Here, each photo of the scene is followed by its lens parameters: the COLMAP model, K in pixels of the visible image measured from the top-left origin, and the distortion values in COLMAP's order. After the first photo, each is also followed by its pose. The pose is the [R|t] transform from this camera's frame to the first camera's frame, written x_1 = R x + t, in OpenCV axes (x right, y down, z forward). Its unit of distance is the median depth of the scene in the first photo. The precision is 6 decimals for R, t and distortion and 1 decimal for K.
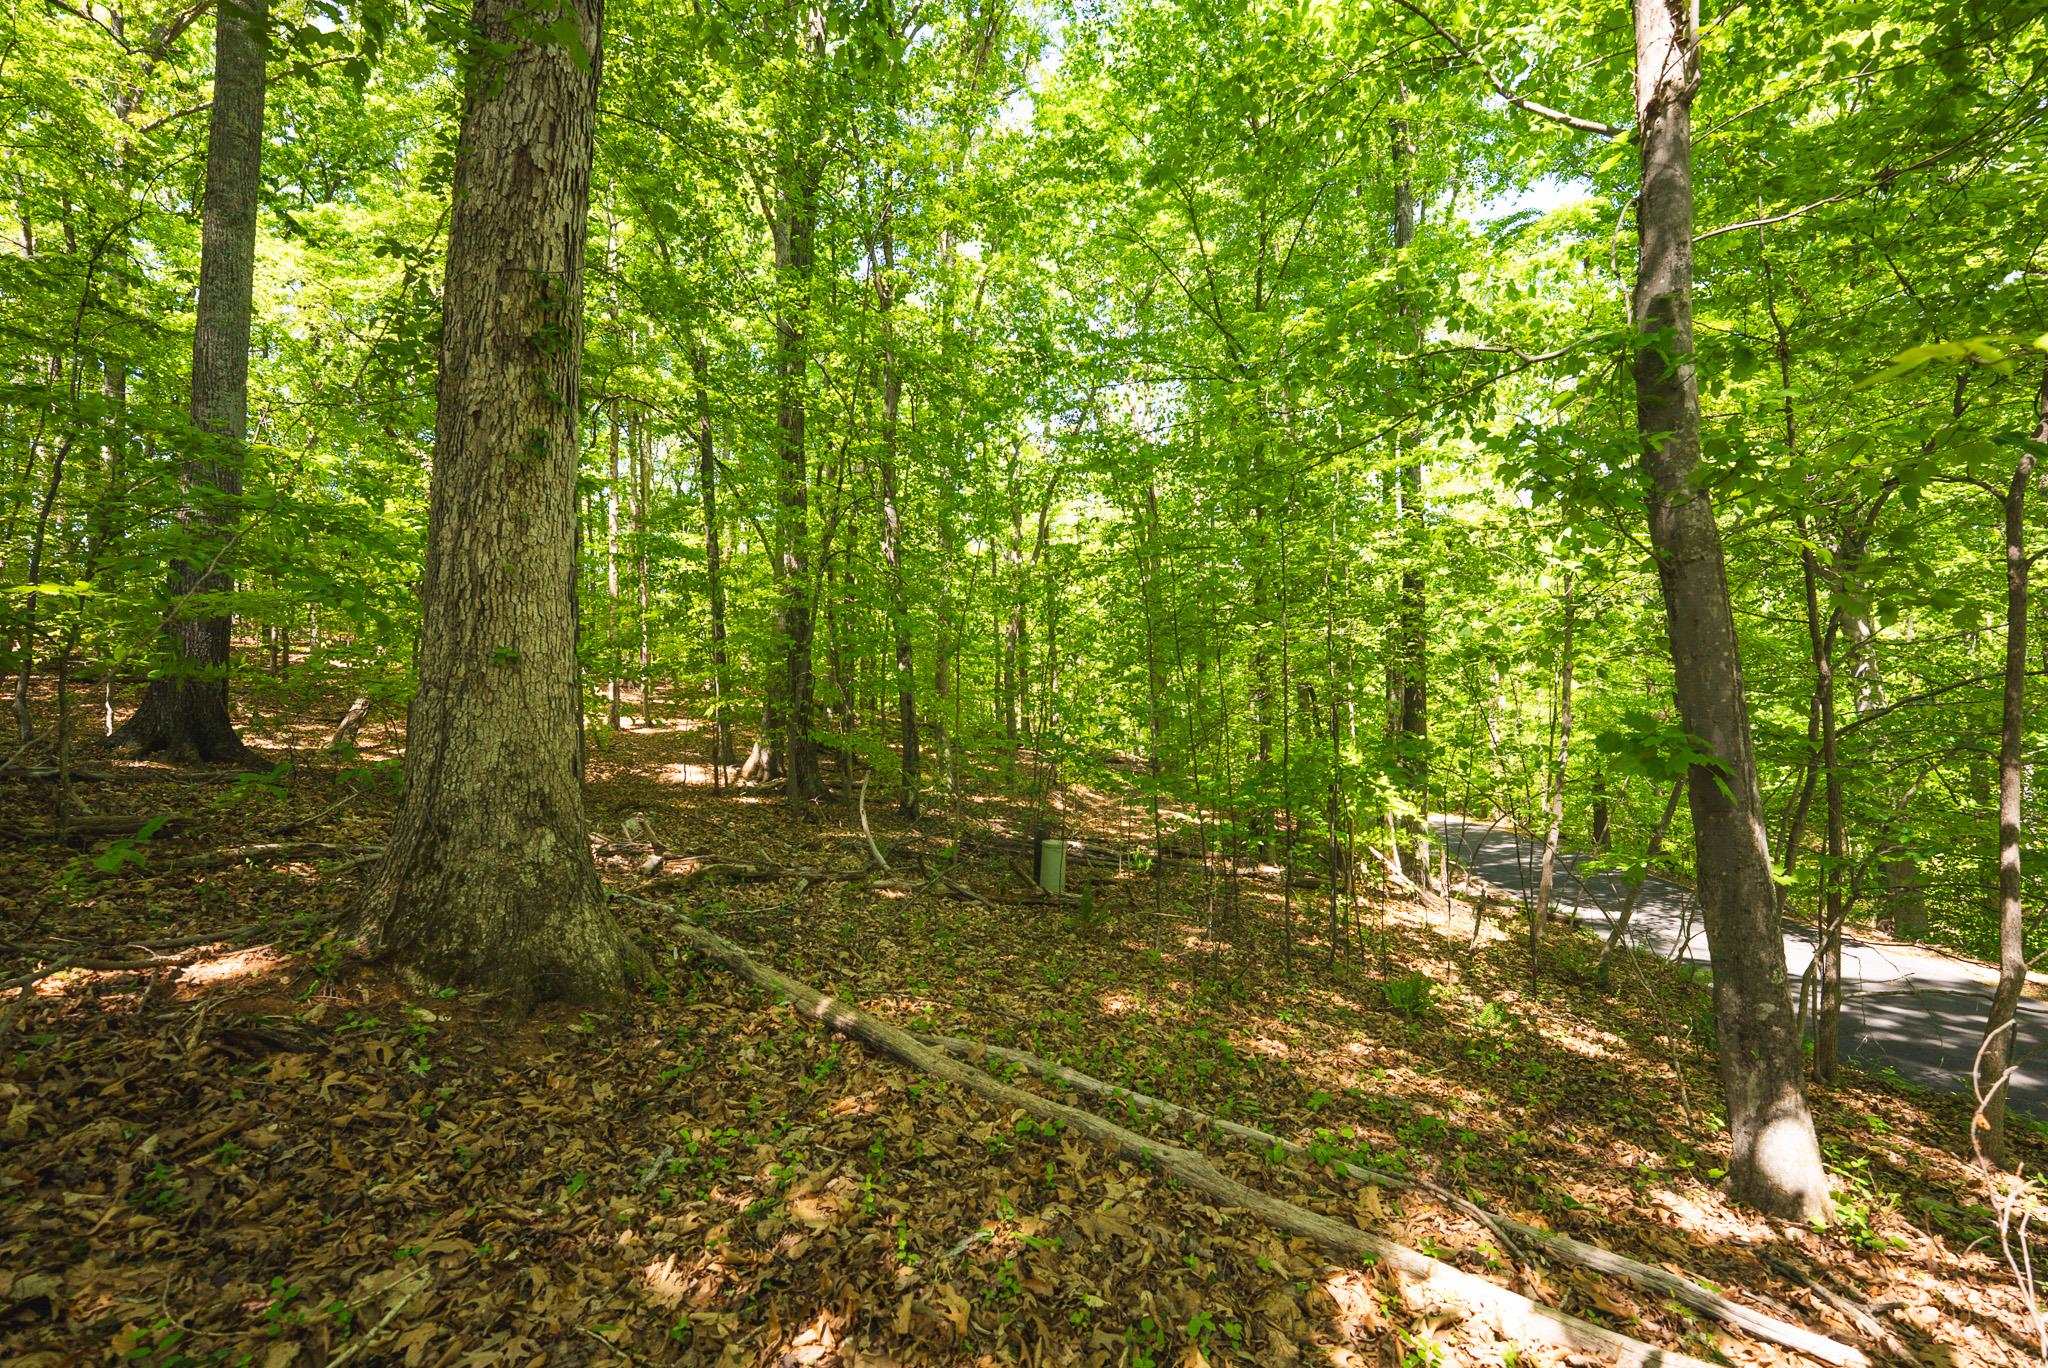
lens RADIAL K [[792.5, 0, 1022.2], [0, 792.5, 689.2], [0, 0, 1]] dist [-0.058098, 0.008005]
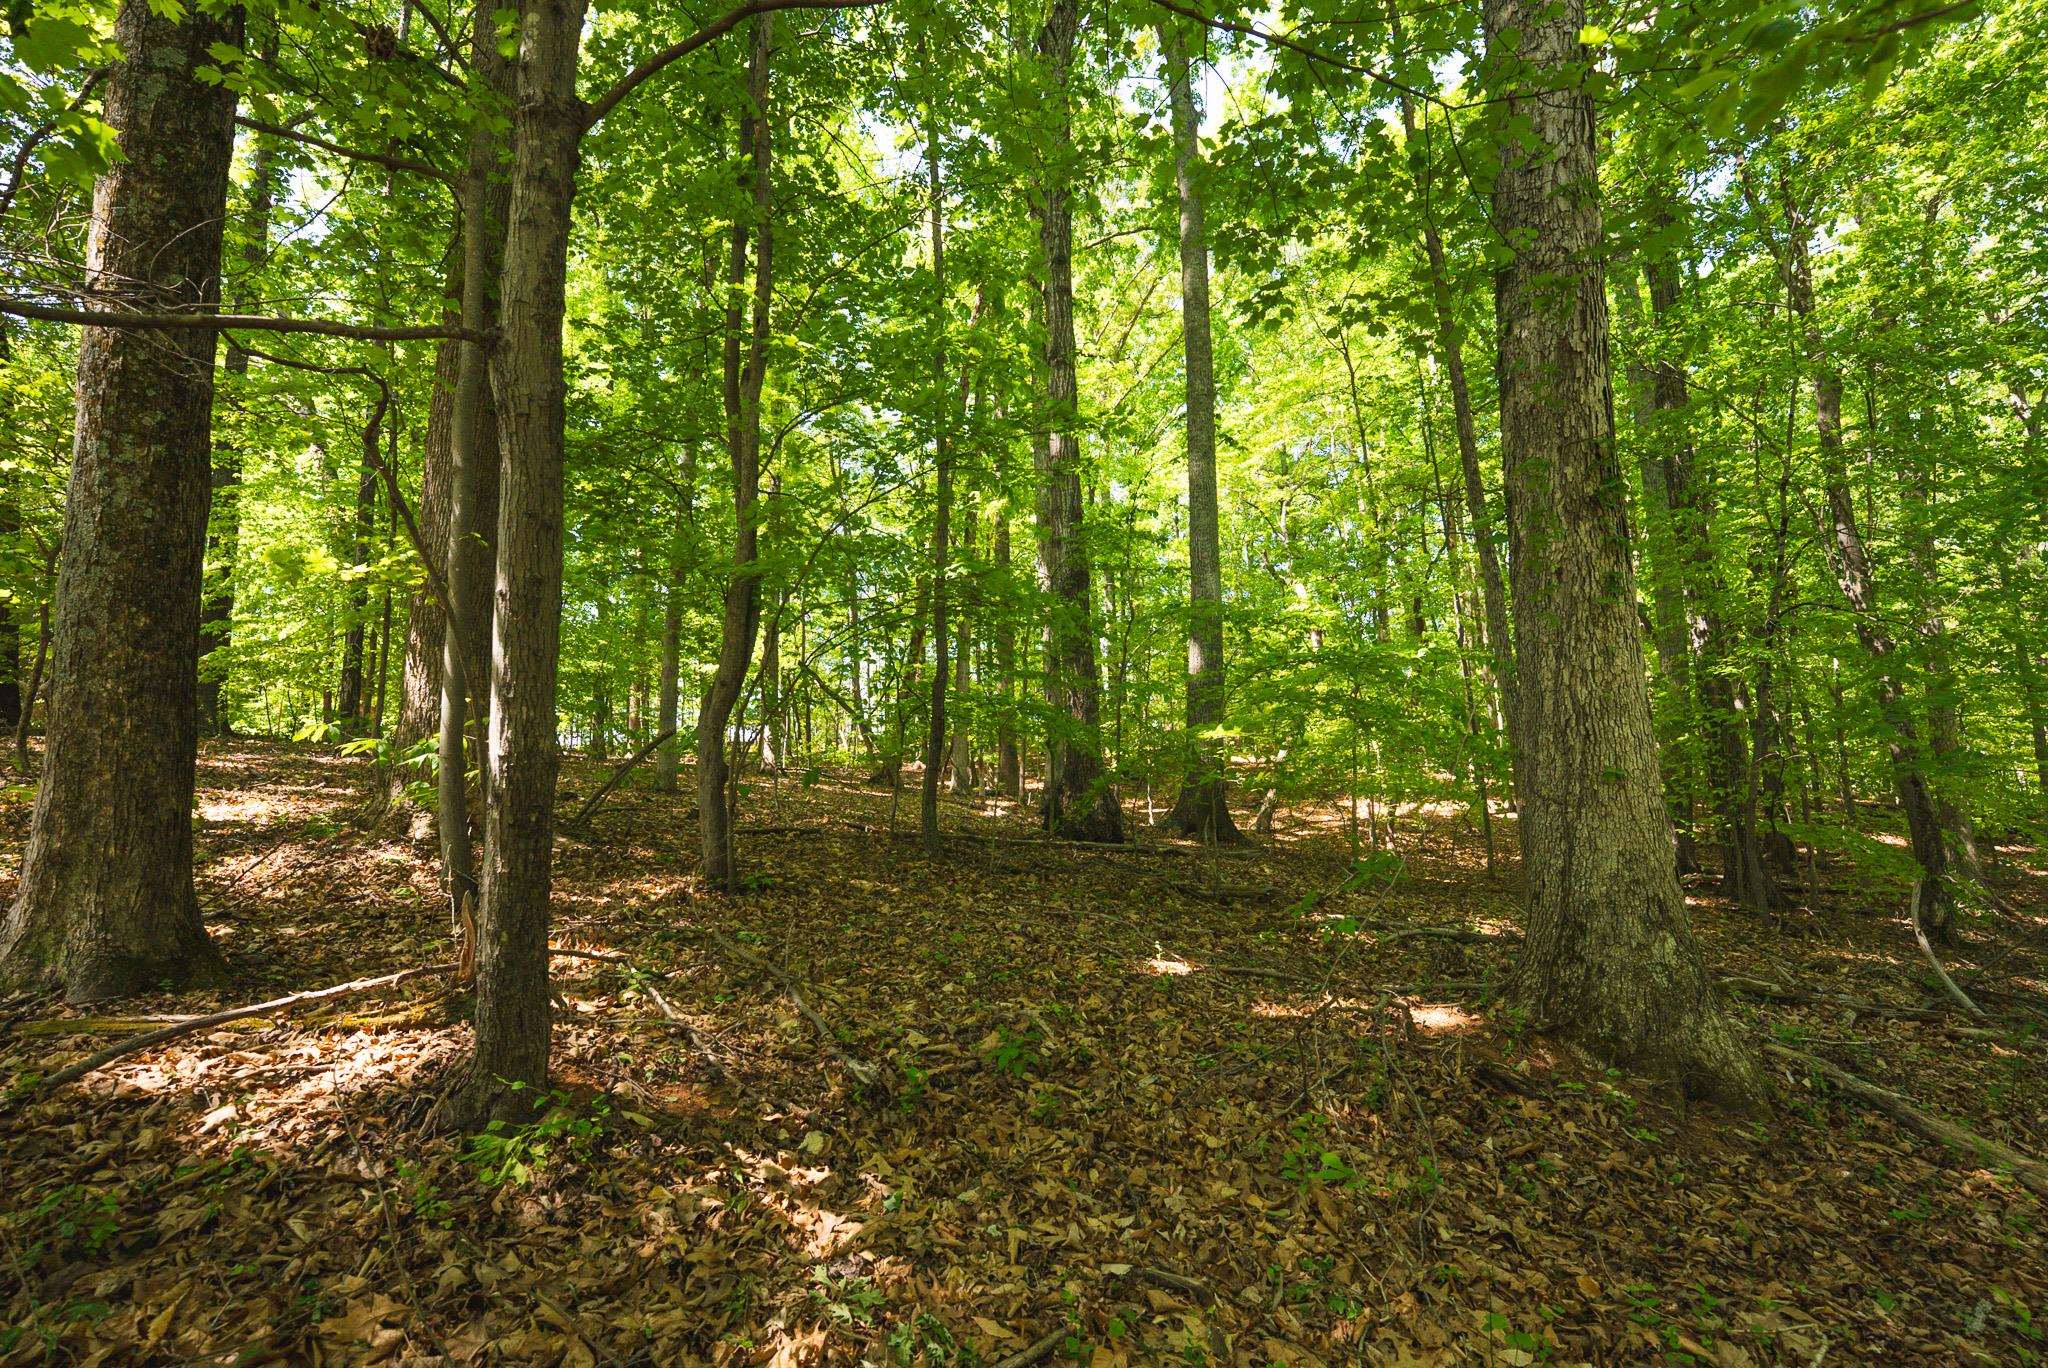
lens RADIAL K [[792.5, 0, 1022.2], [0, 792.5, 689.2], [0, 0, 1]] dist [-0.058098, 0.008005]
pose [[0.580424, -0.110934, -0.806723, -0.242352], [0.029895, 0.992912, -0.115028, -0.061596], [0.813765, 0.042648, 0.579627, -0.356632]]
